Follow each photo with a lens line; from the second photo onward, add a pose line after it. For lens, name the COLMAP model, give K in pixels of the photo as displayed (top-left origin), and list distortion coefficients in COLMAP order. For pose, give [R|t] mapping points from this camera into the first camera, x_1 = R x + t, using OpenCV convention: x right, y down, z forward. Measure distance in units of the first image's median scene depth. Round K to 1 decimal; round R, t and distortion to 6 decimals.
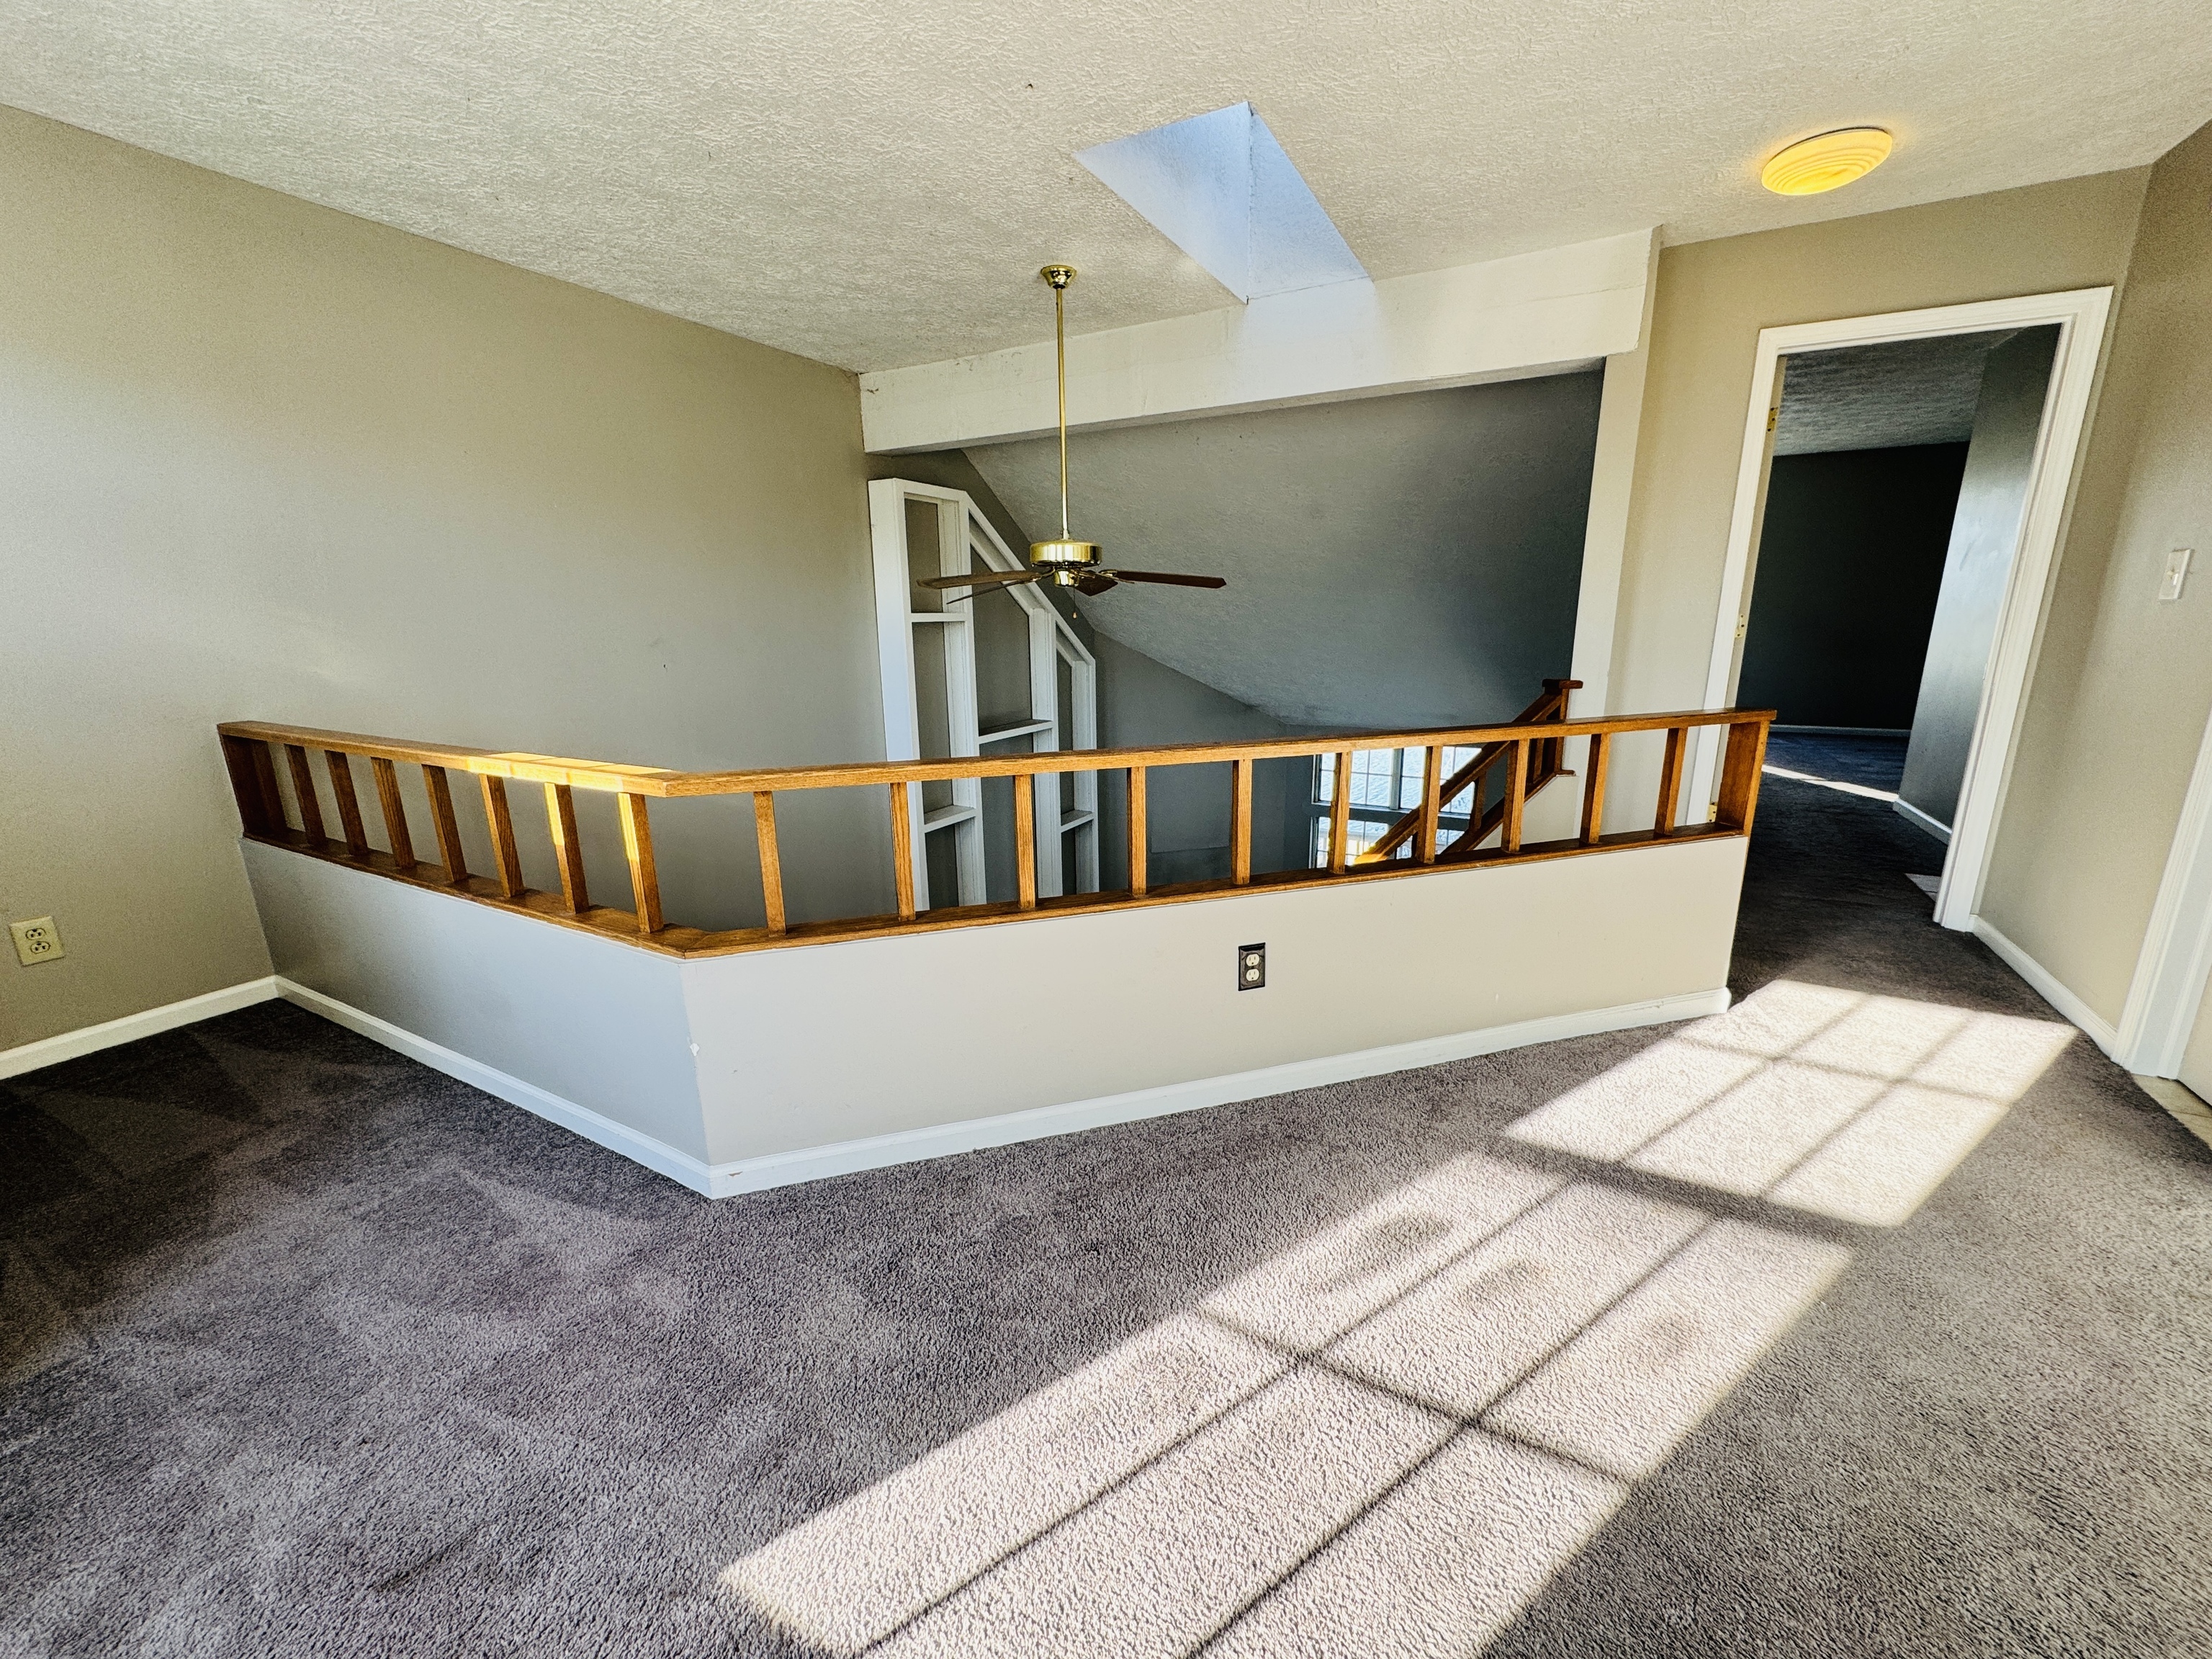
lens RADIAL K [[875.7, 0, 1103.2], [0, 875.7, 831.2], [0, 0, 1]] dist [-0.004188, 0.000346]
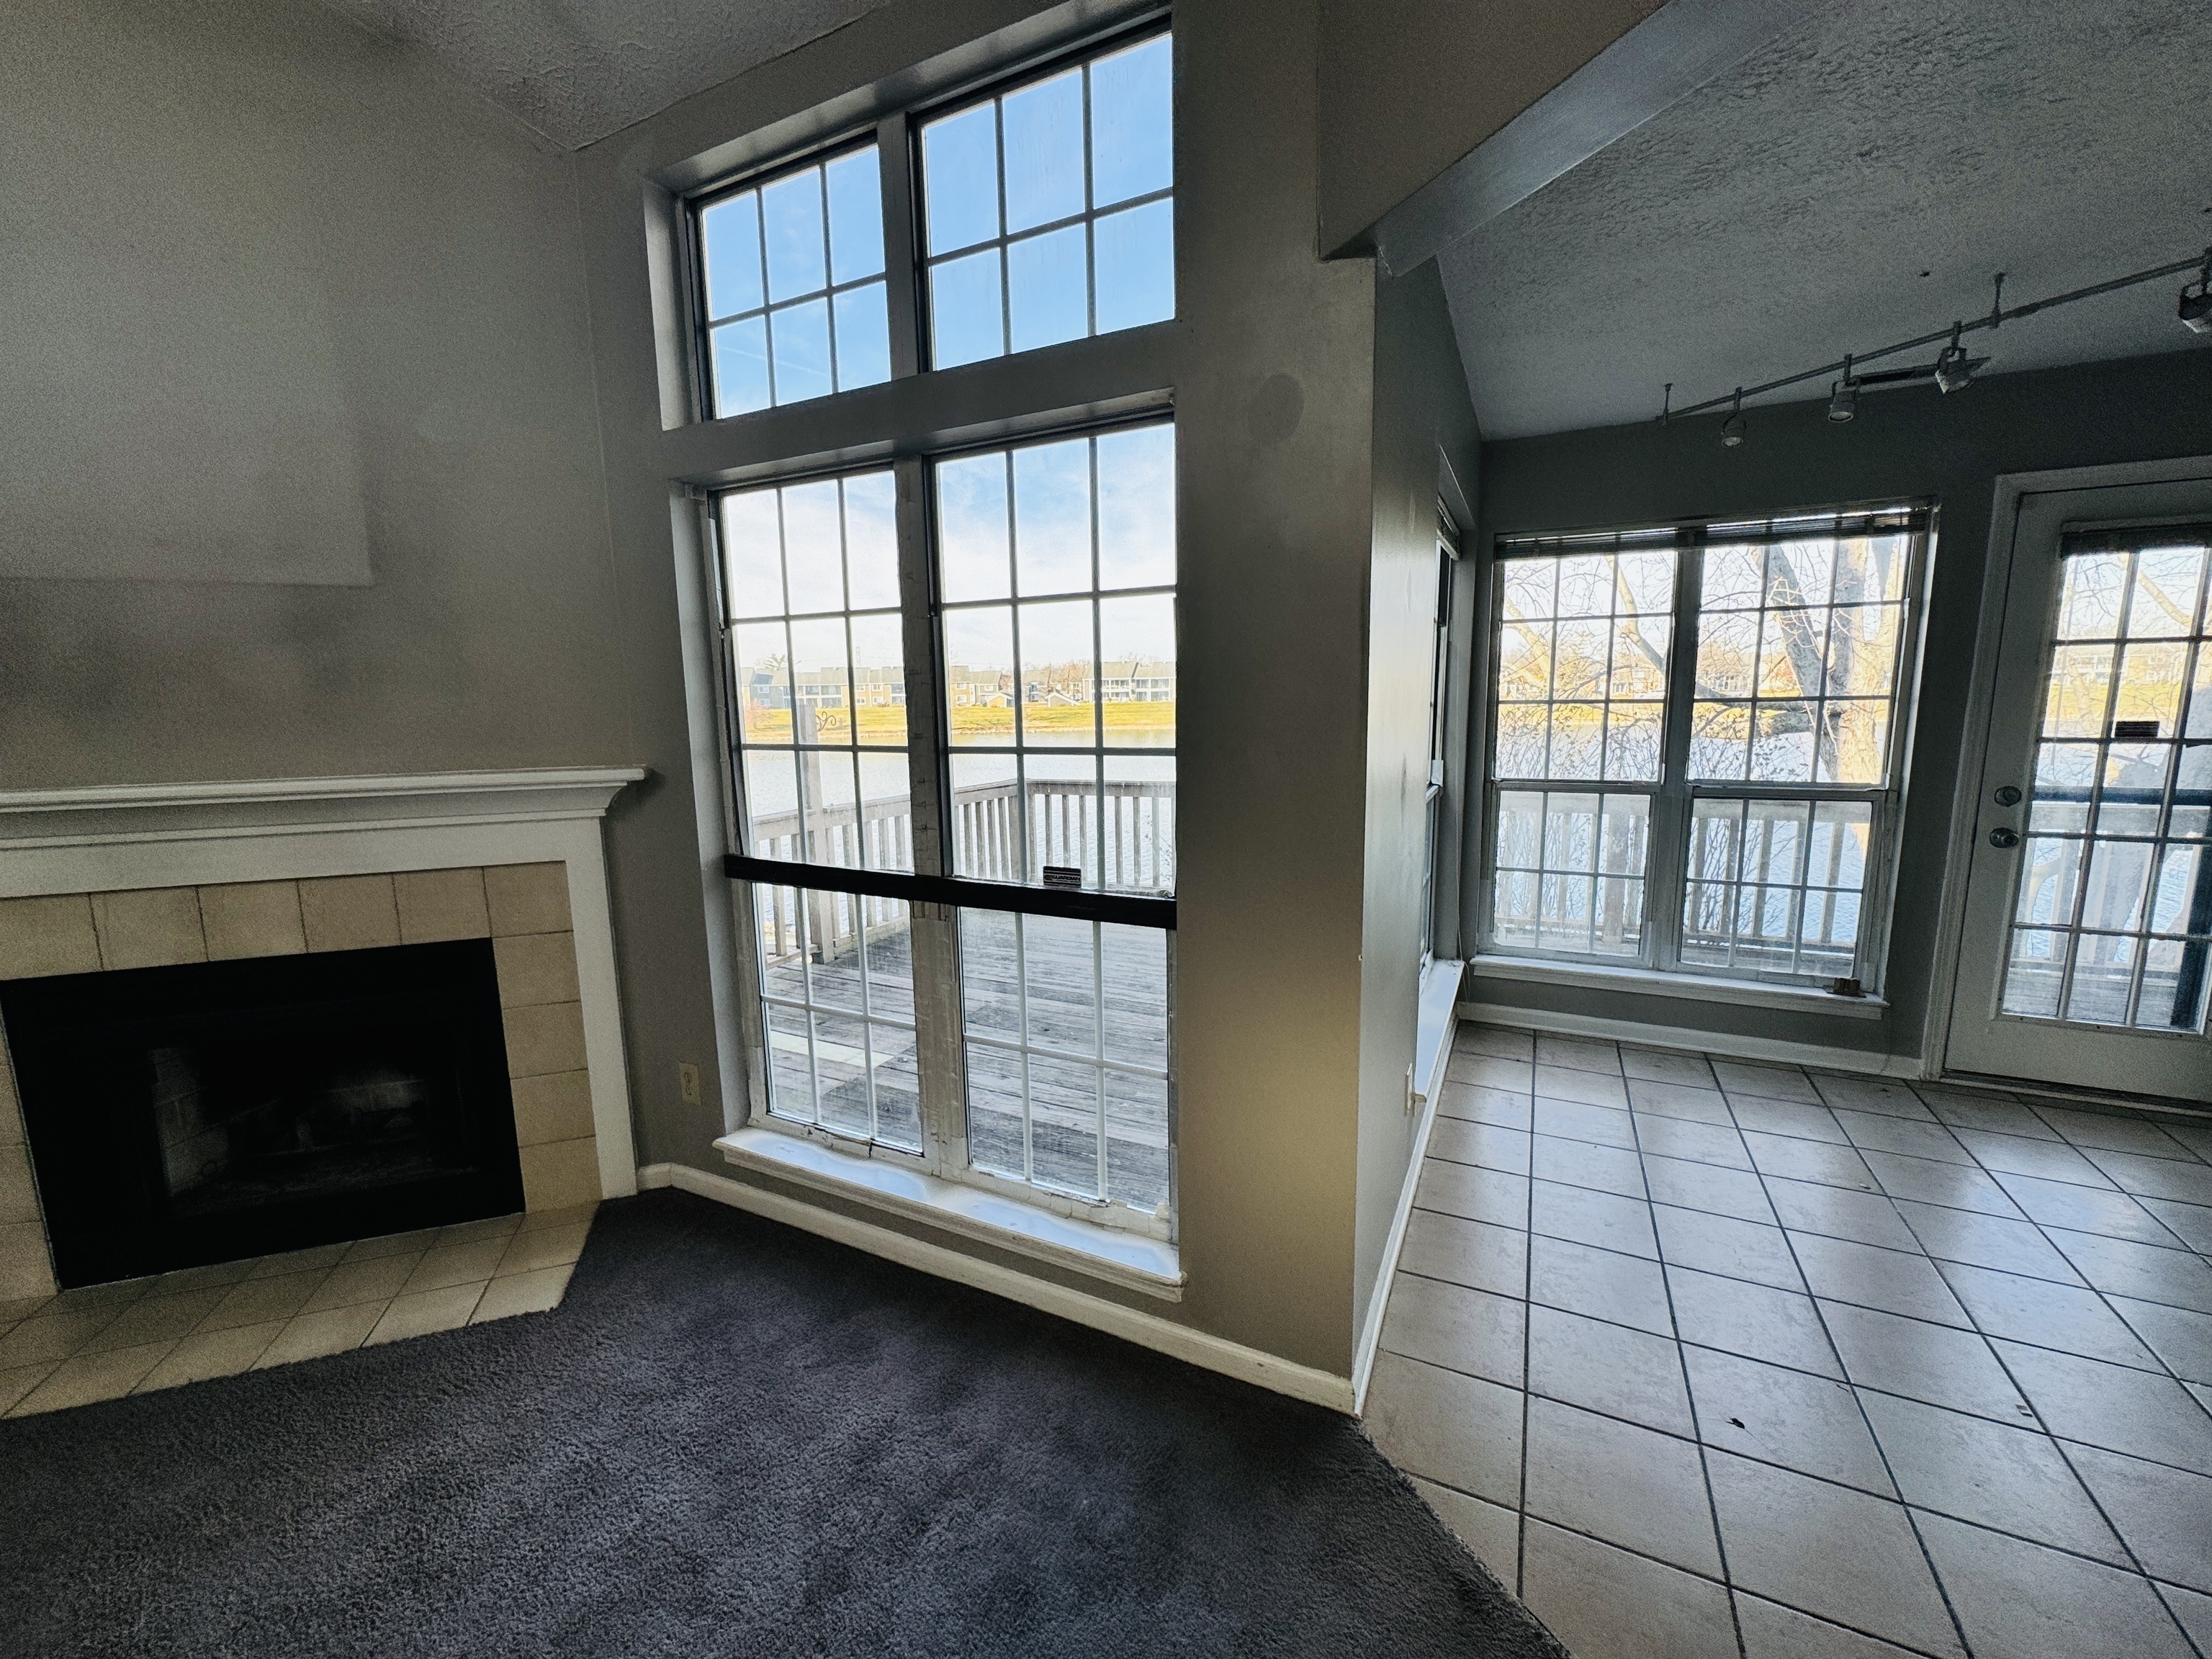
lens RADIAL K [[875.7, 0, 1103.2], [0, 875.7, 831.2], [0, 0, 1]] dist [-0.004188, 0.000346]
pose [[0.998905, -0.010122, 0.045683, 0.943740], [0.014371, 0.995501, -0.093651, 0.324767], [-0.044530, 0.094205, 0.994556, 1.855064]]
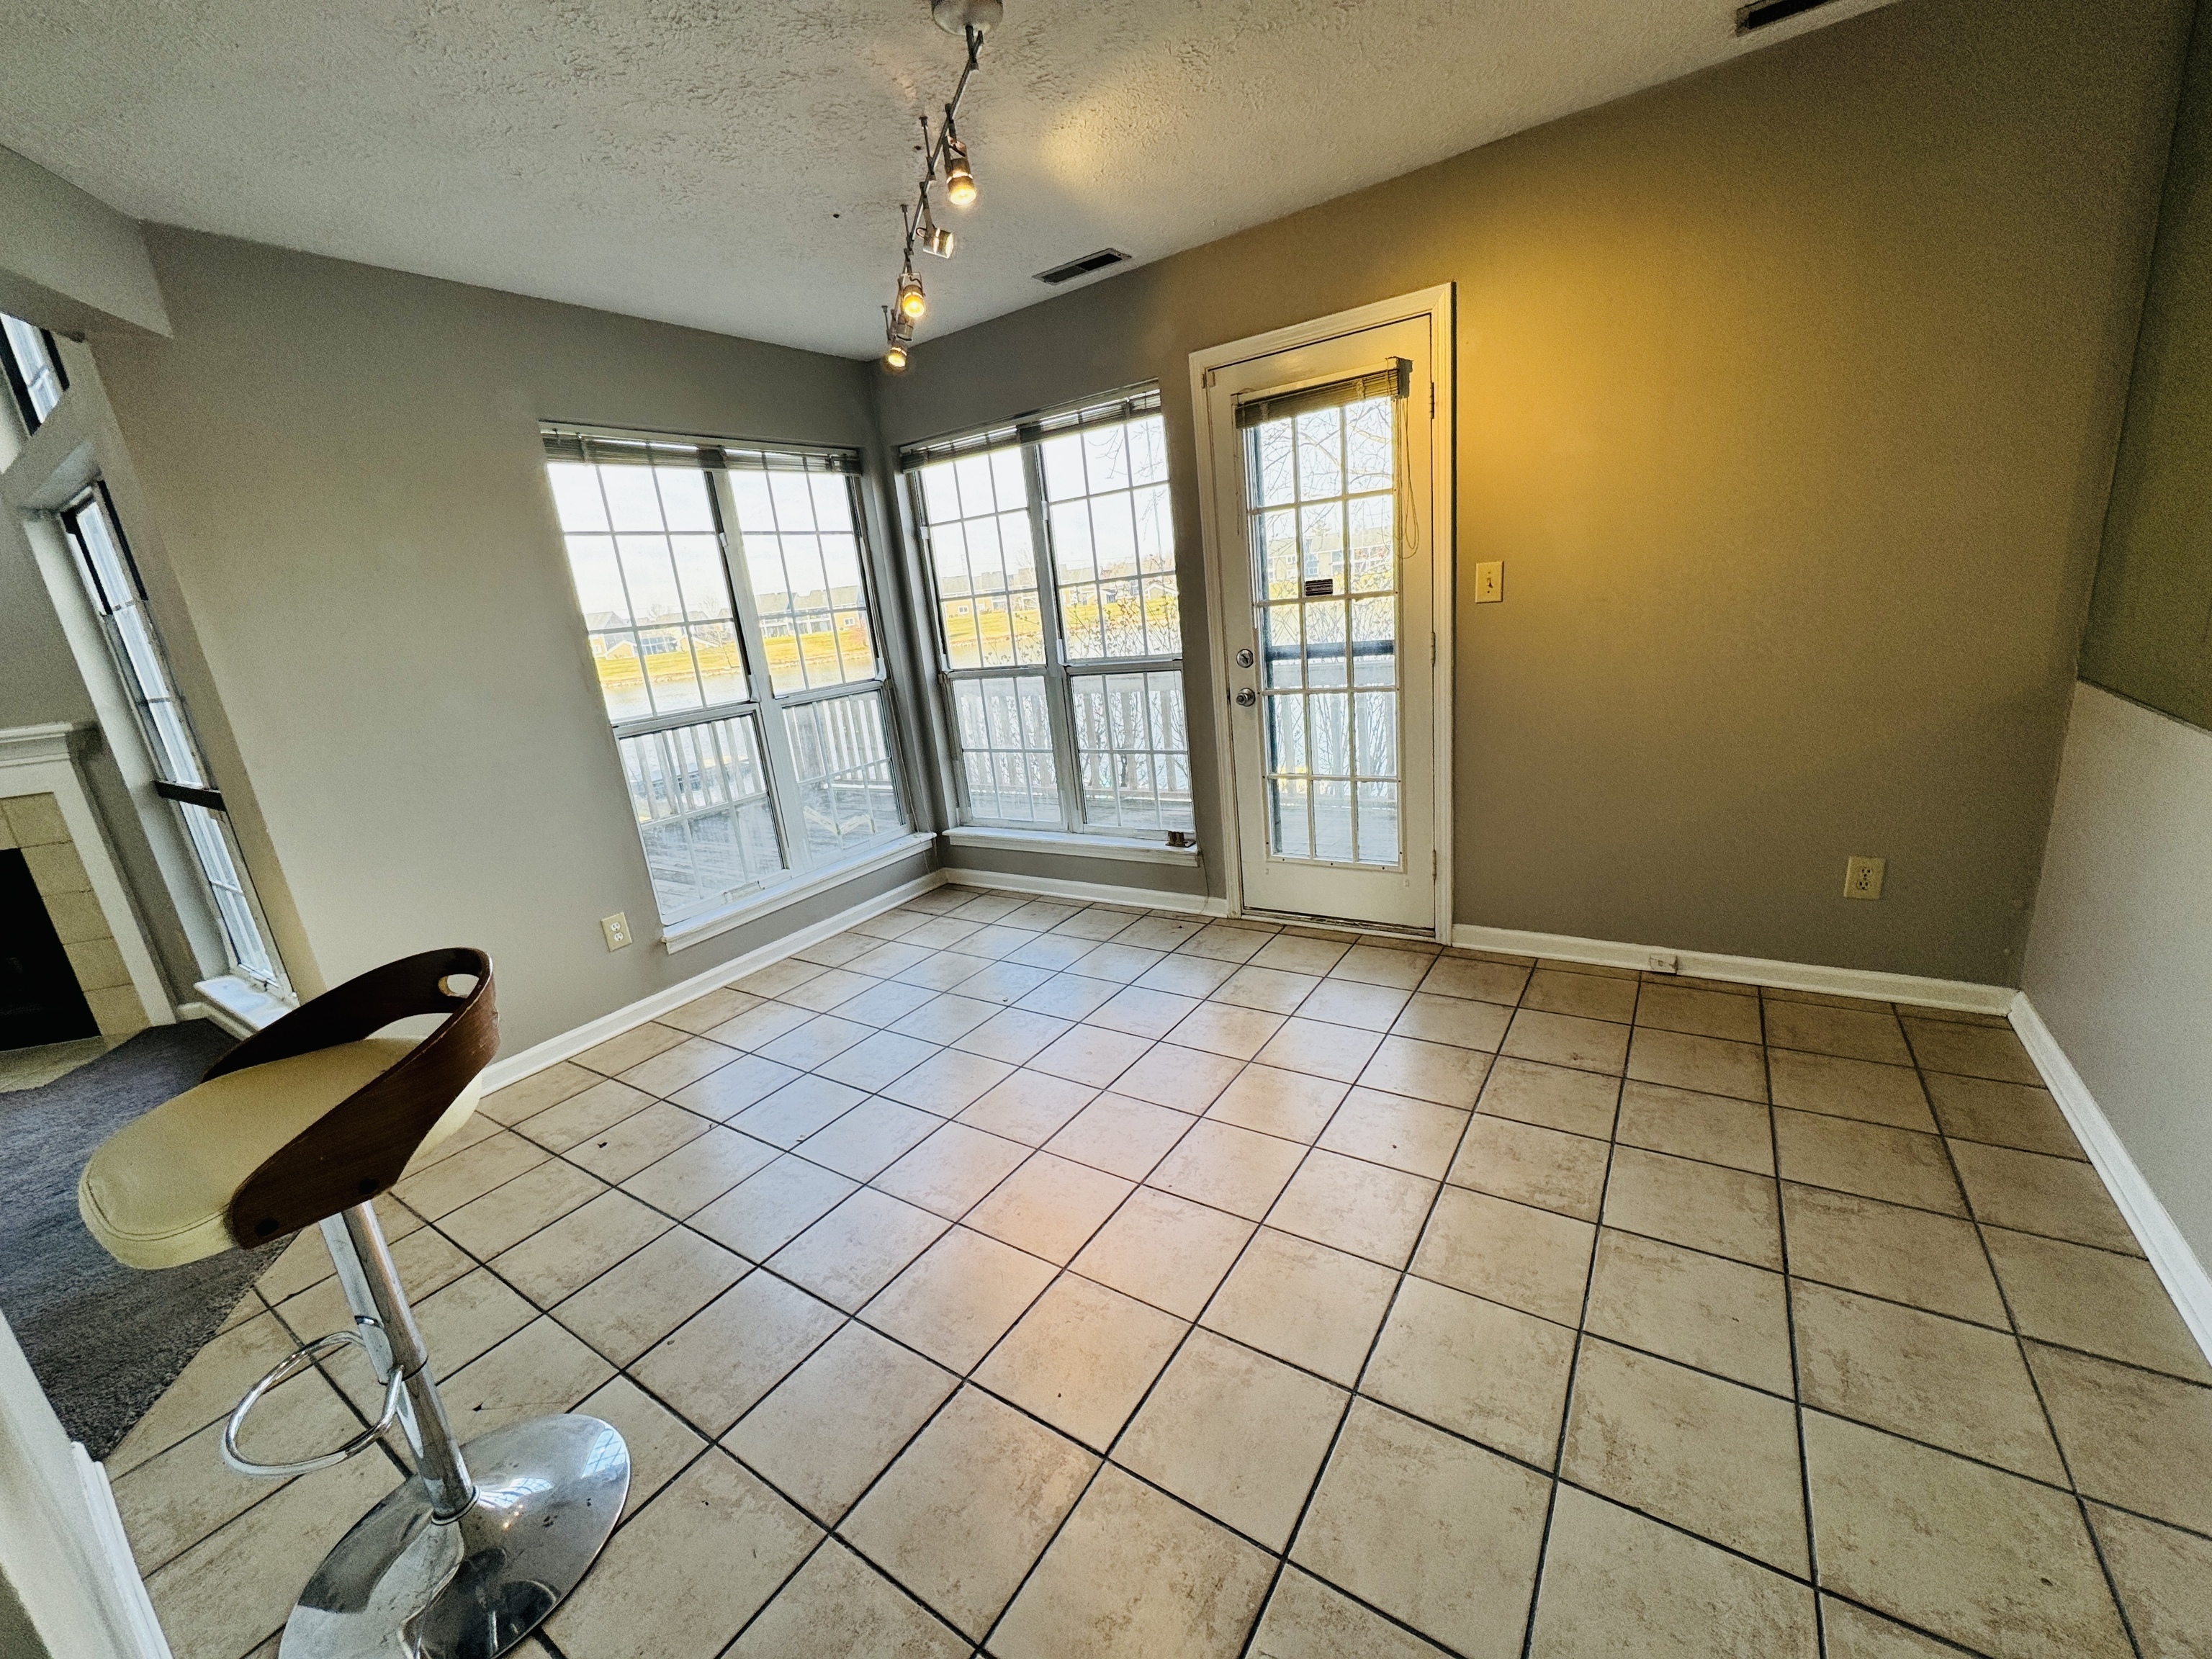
lens RADIAL K [[875.7, 0, 1103.2], [0, 875.7, 831.2], [0, 0, 1]] dist [-0.004188, 0.000346]
pose [[0.992917, -0.064185, -0.099979, 1.922824], [0.066546, 0.997574, 0.020457, 0.385934], [0.098423, -0.026965, 0.994779, 1.693277]]
